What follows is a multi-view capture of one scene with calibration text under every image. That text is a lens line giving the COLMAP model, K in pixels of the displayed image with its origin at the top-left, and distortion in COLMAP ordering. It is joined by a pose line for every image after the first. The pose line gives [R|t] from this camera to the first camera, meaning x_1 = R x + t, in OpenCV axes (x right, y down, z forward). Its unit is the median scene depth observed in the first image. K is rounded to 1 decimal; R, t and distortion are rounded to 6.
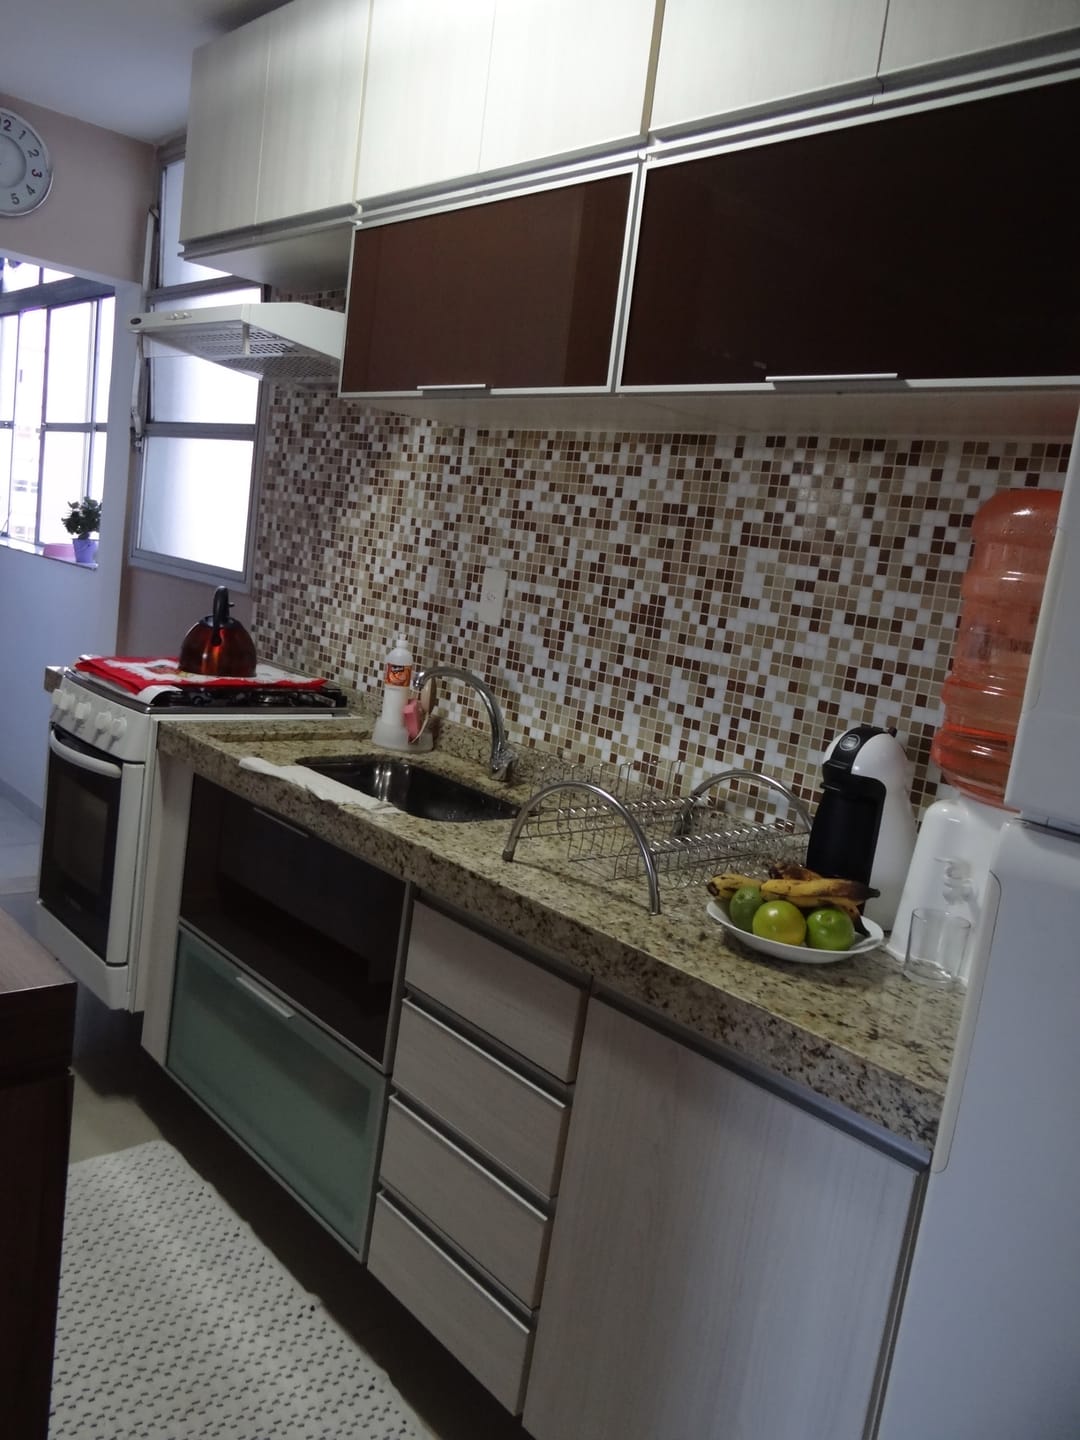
lens RADIAL K [[1155.3, 0, 544.4], [0, 1155.3, 723.9], [0, 0, 1]] dist [0.027837, -0.028610]
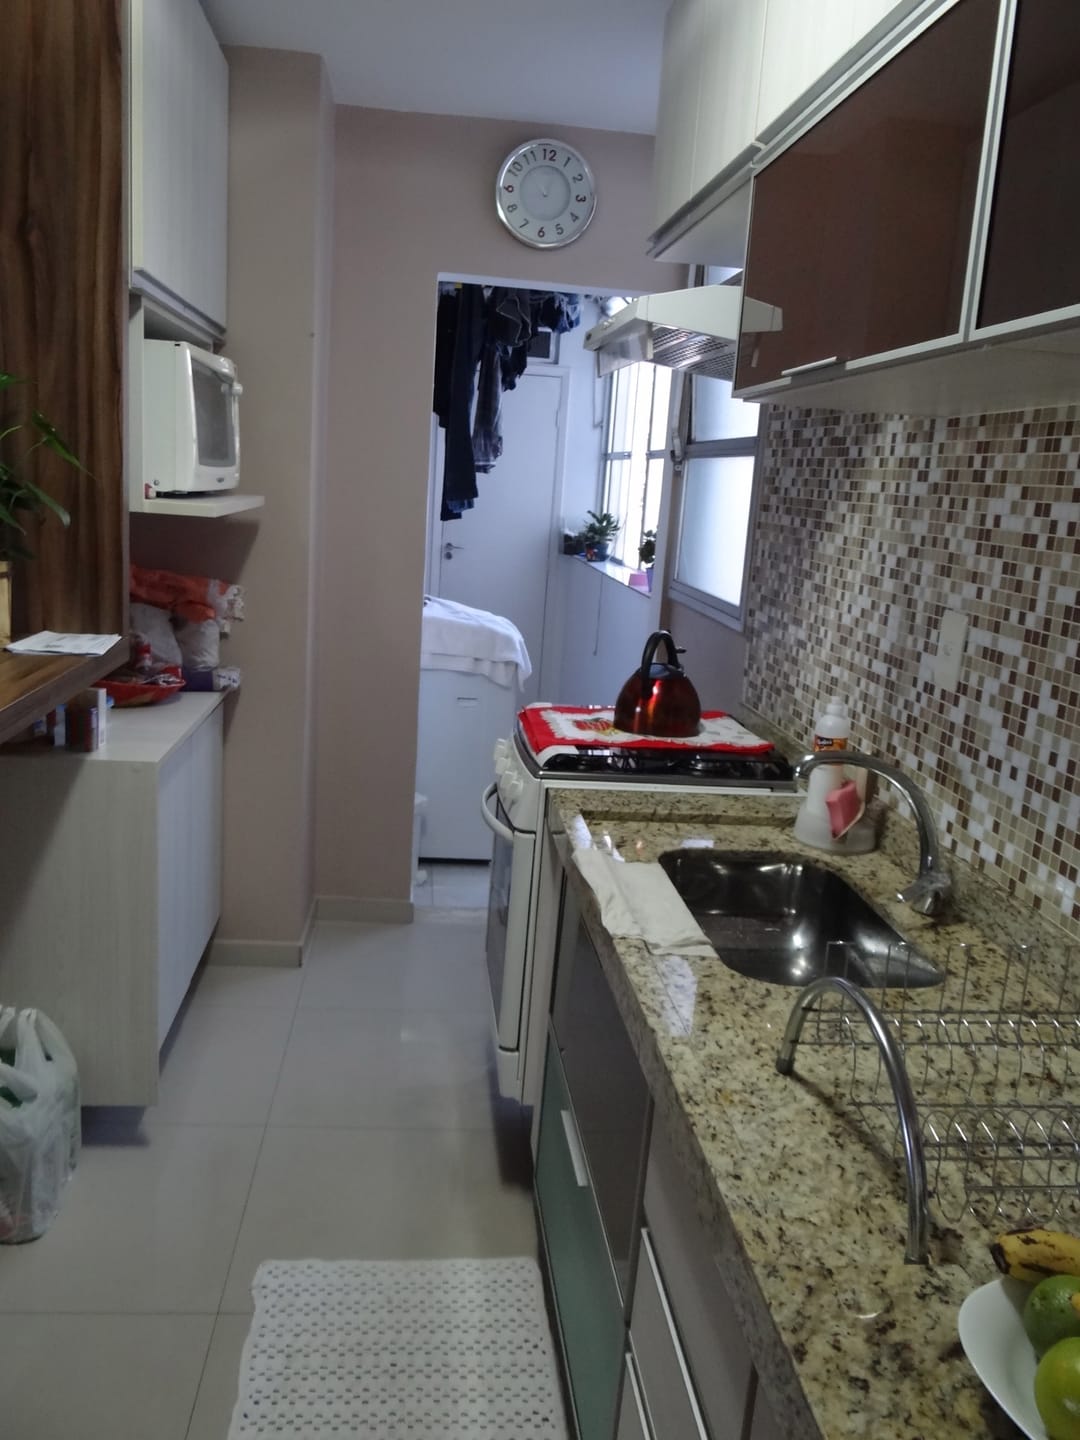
lens RADIAL K [[1155.3, 0, 541.9], [0, 1155.3, 726.4], [0, 0, 1]] dist [0.027837, -0.028610]
pose [[0.814314, 0.051838, -0.578105, 0.163302], [-0.054852, 0.998419, 0.012263, -0.057068], [0.577827, 0.021725, 0.815870, 0.266055]]
